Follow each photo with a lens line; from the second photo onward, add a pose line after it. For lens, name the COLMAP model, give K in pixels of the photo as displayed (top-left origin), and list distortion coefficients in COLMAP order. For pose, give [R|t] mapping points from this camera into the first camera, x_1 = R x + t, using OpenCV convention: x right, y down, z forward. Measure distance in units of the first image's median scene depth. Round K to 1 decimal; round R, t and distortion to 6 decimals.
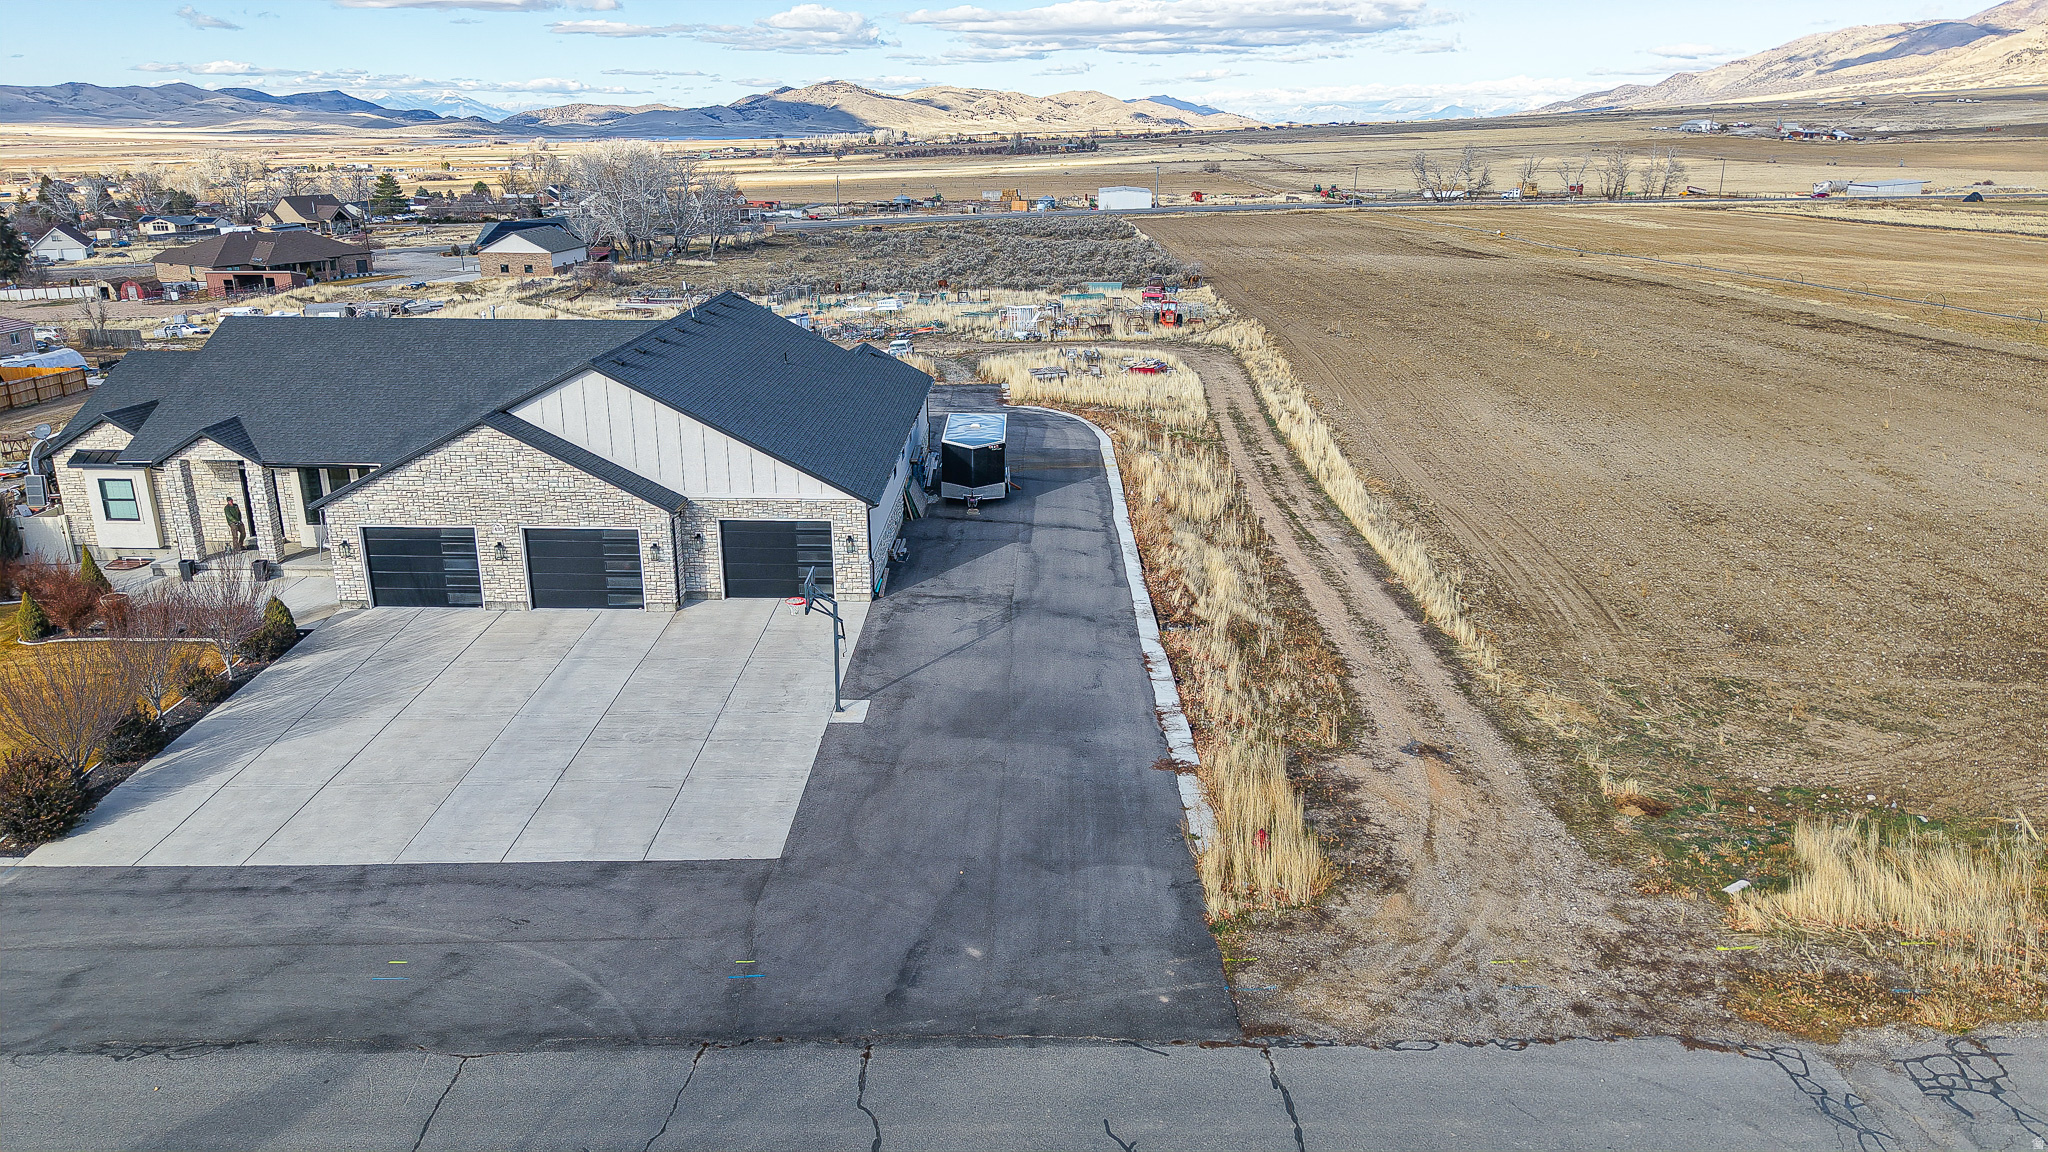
lens RADIAL K [[1369.6, 0, 1020.8], [0, 1369.6, 571.9], [0, 0, 1]] dist [0.037782, -0.043860]
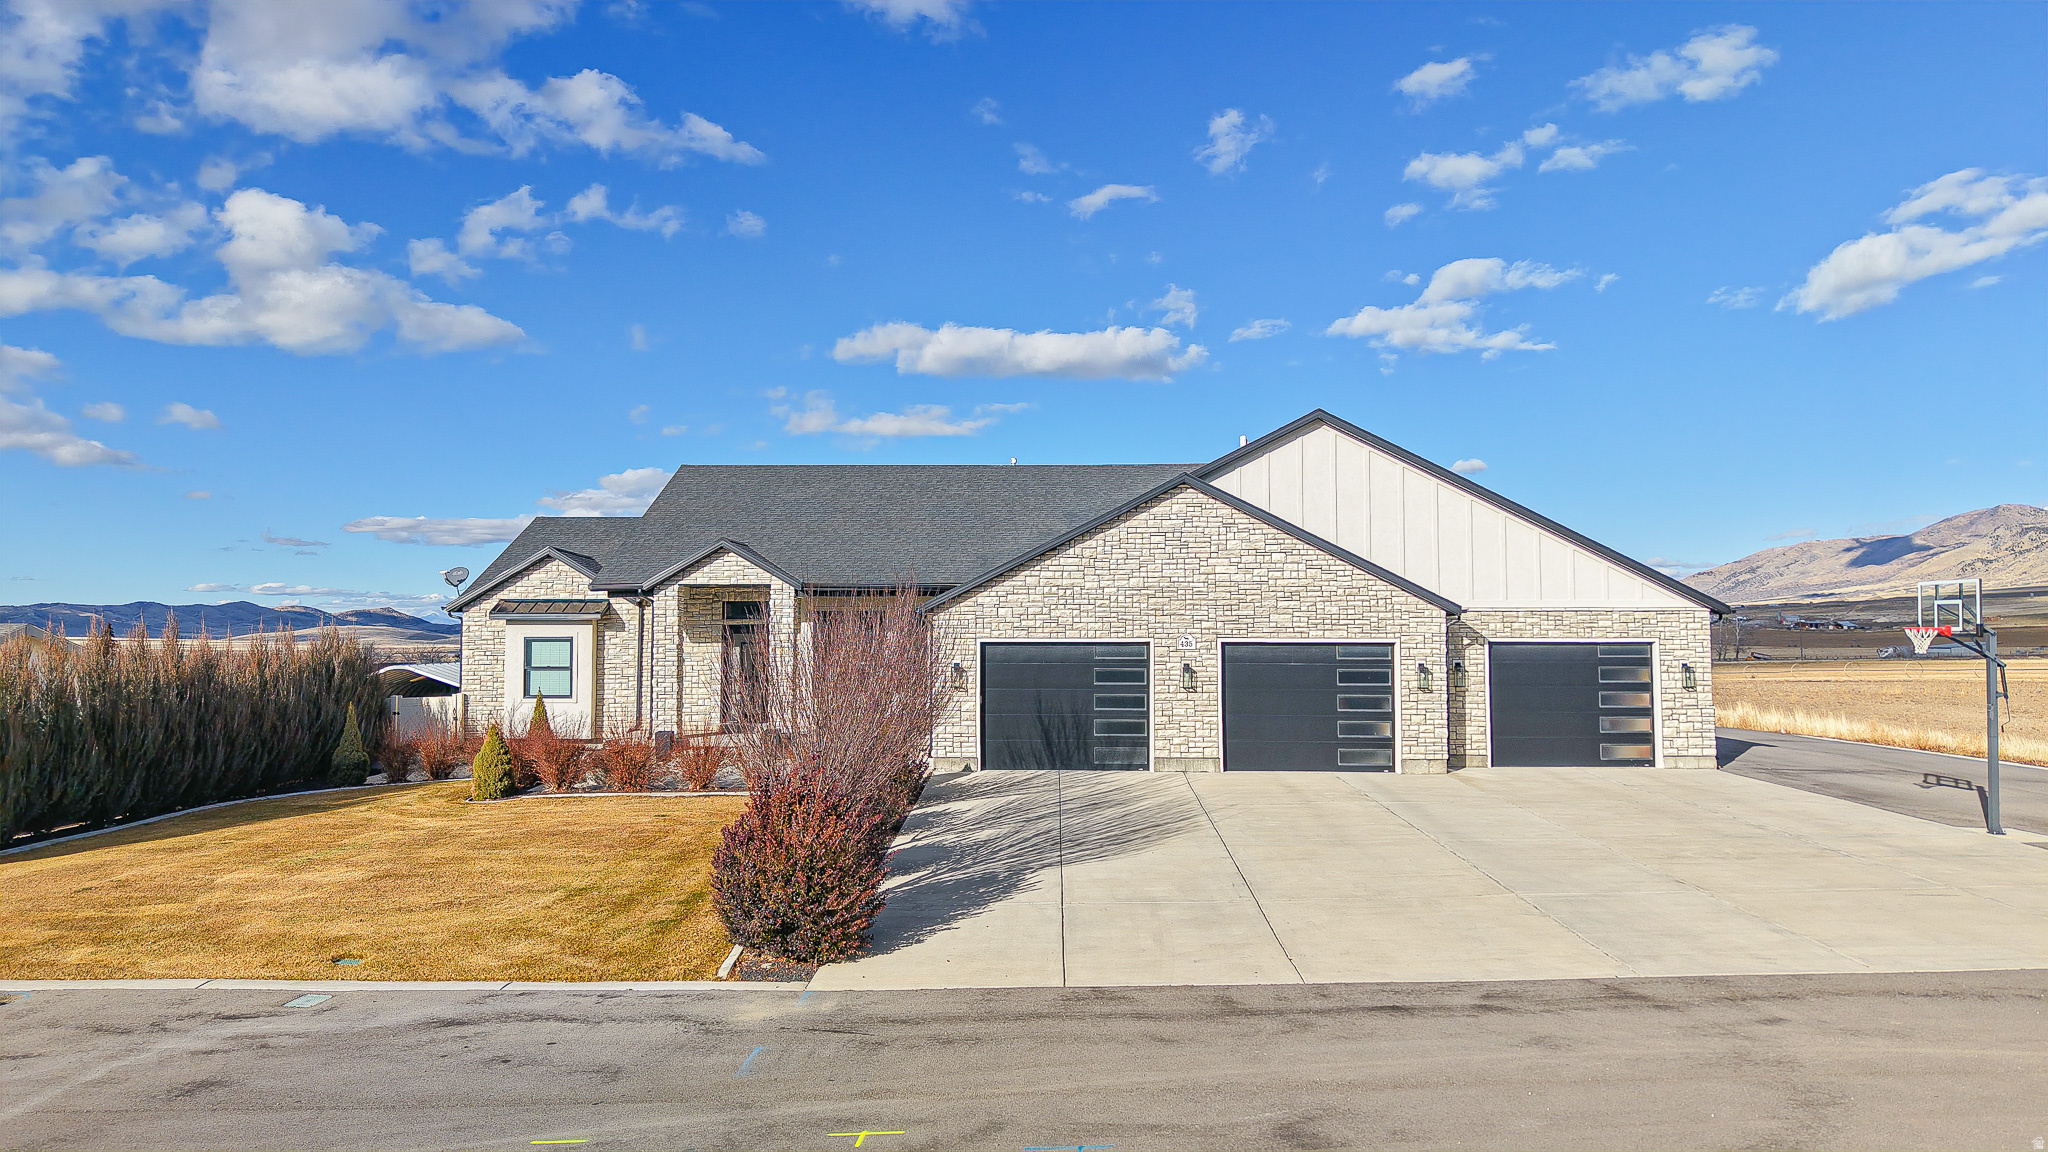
lens RADIAL K [[1369.6, 0, 1020.8], [0, 1369.6, 571.9], [0, 0, 1]] dist [0.037782, -0.043860]
pose [[0.999965, -0.006666, -0.005097, -0.421767], [0.004449, 0.936191, -0.351463, 0.157518], [0.007115, 0.351428, 0.936188, 0.334034]]
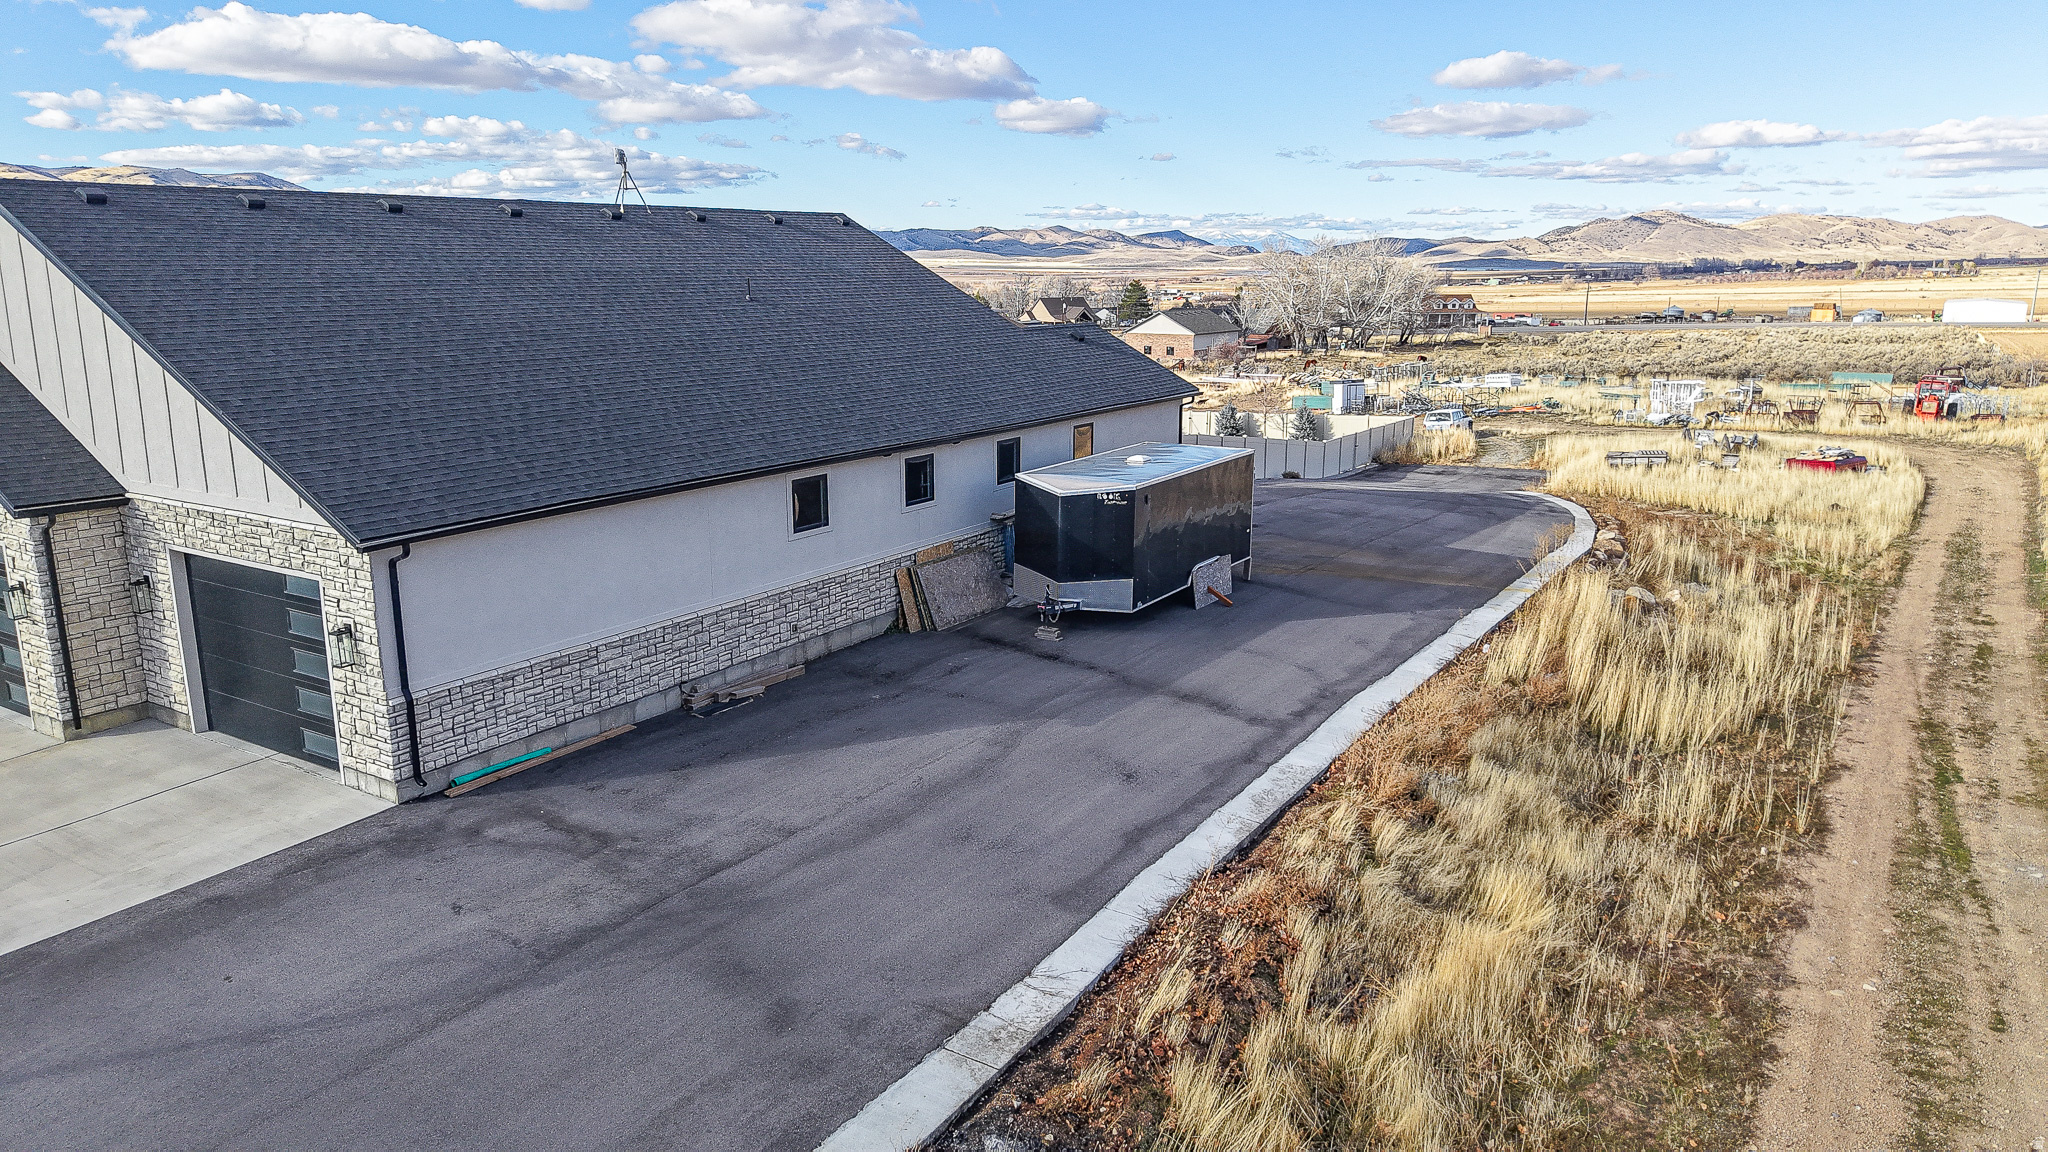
lens RADIAL K [[1369.6, 0, 1020.8], [0, 1369.6, 571.9], [0, 0, 1]] dist [0.037782, -0.043860]
pose [[0.853536, 0.113102, -0.508610, 0.219703], [-0.158088, 0.986355, -0.045959, -0.050171], [0.496472, 0.119632, 0.859769, 0.717535]]
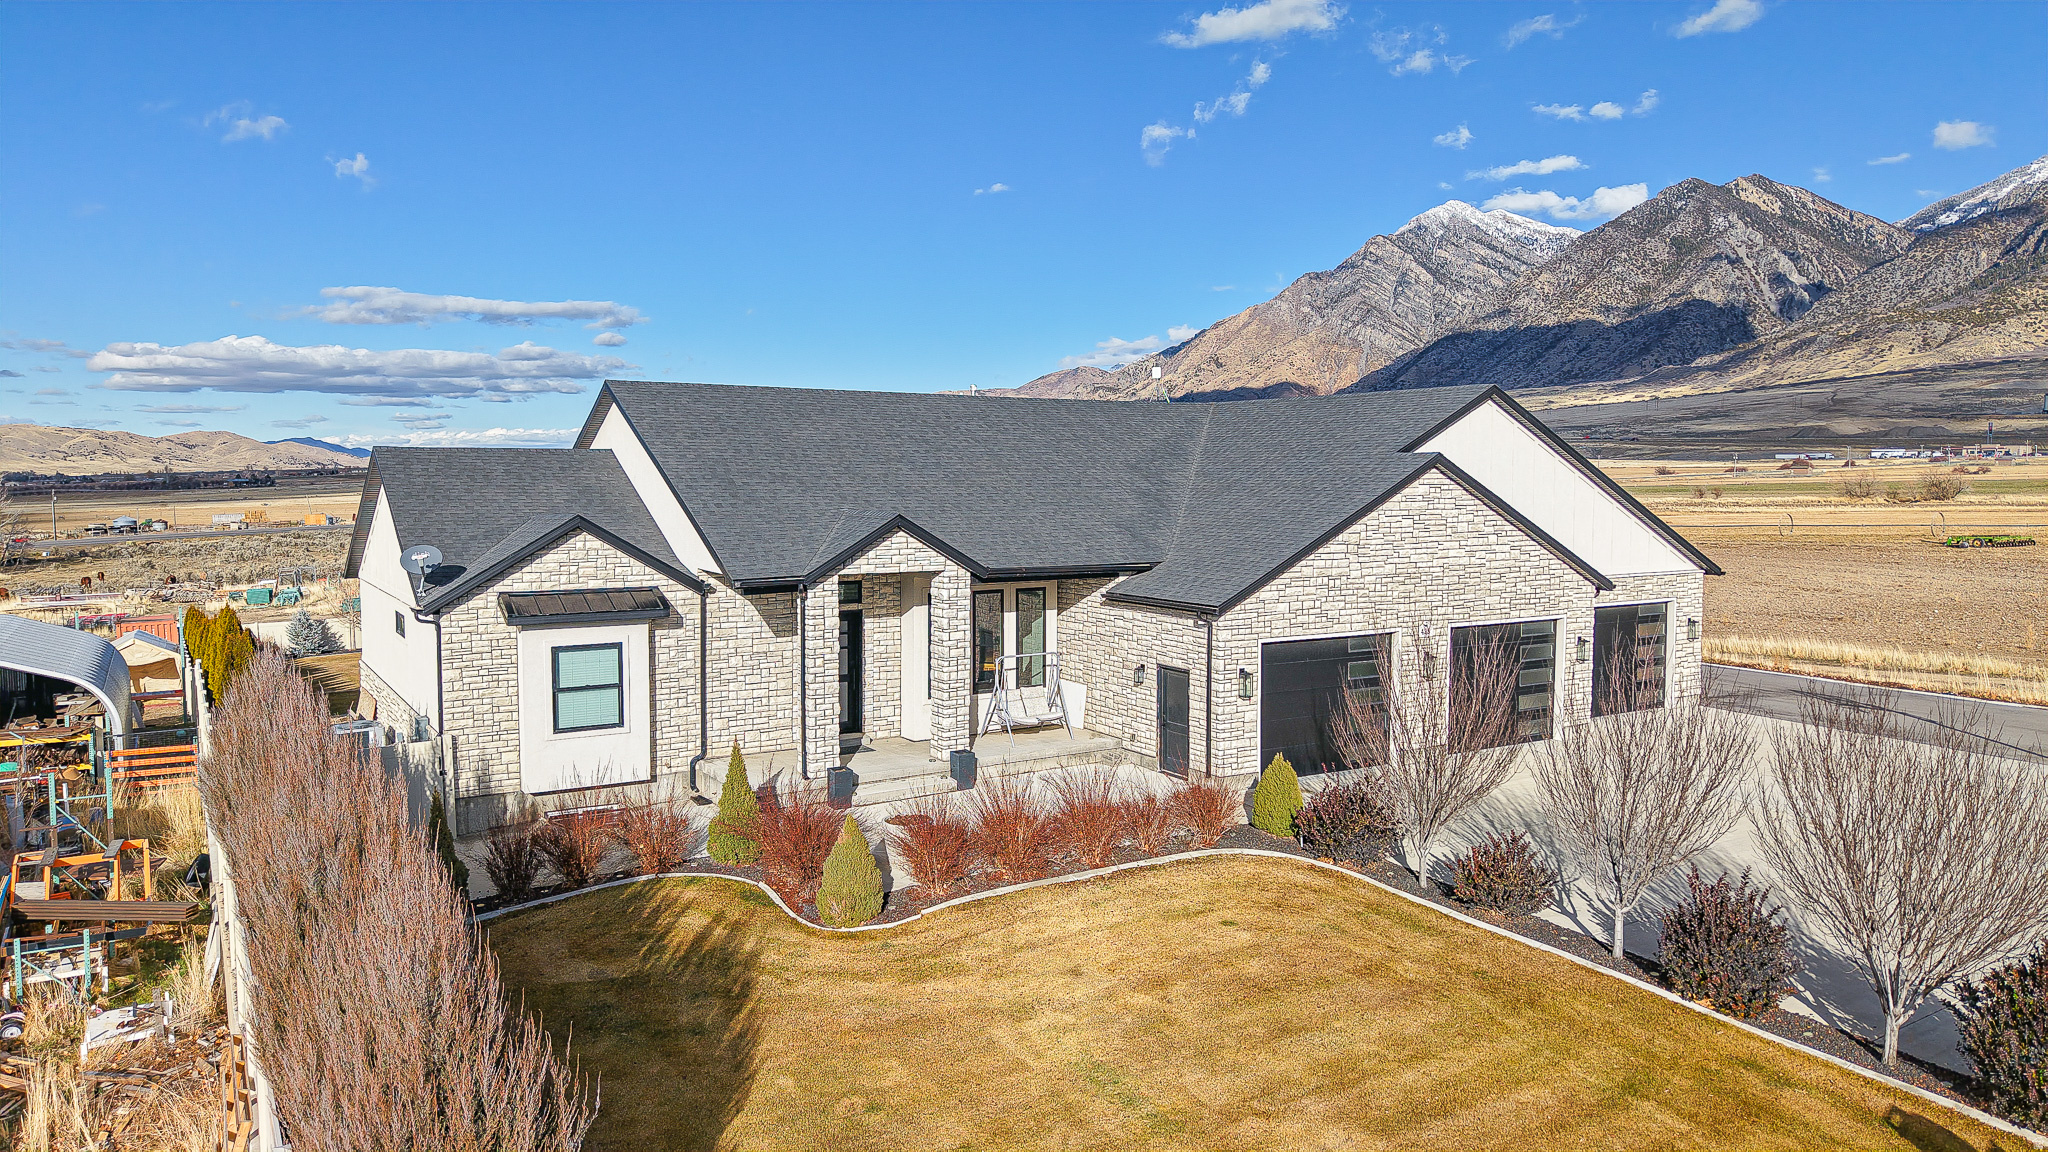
lens RADIAL K [[1369.6, 0, 1020.8], [0, 1369.6, 571.9], [0, 0, 1]] dist [0.037782, -0.043860]
pose [[0.840818, -0.043753, 0.539547, -0.820205], [0.169614, 0.967830, -0.185840, 0.027758], [-0.514059, 0.247772, 0.821189, 0.516755]]
